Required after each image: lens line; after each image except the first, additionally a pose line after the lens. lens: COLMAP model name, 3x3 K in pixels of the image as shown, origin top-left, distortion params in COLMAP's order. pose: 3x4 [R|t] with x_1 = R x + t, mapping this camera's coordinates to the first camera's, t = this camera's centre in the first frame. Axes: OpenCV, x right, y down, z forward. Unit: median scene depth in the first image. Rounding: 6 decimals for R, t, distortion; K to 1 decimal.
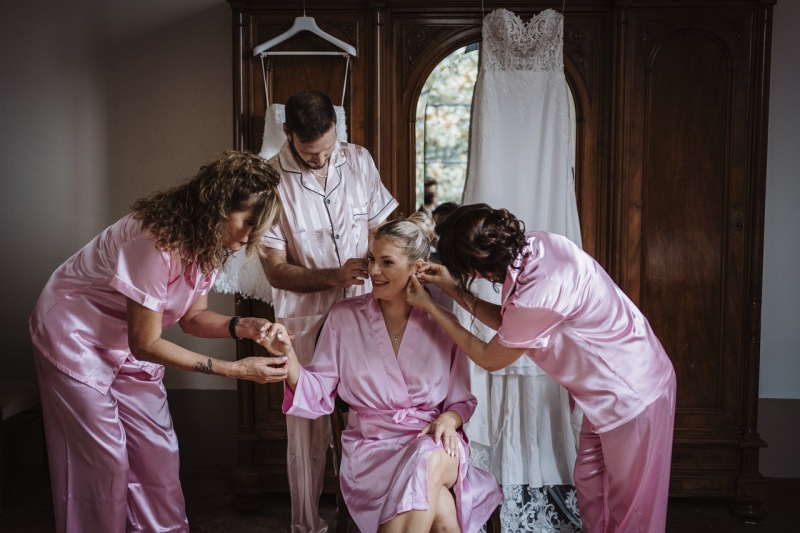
lens RADIAL K [[766.1, 0, 399.8], [0, 766.1, 255.7], [0, 0, 1]] dist [-0.101365, 0.000949]
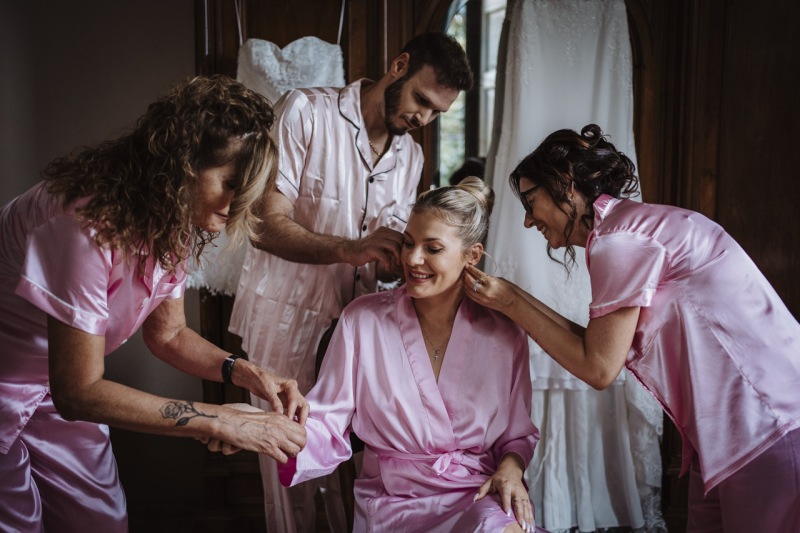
lens RADIAL K [[787.1, 0, 400.0], [0, 787.1, 266.5], [0, 0, 1]] dist [0.140775, -0.907042]
pose [[0.999218, -0.008080, 0.038712, -0.063749], [0.006908, 0.999516, 0.030319, 0.004645], [-0.038938, -0.030028, 0.998790, 0.268059]]
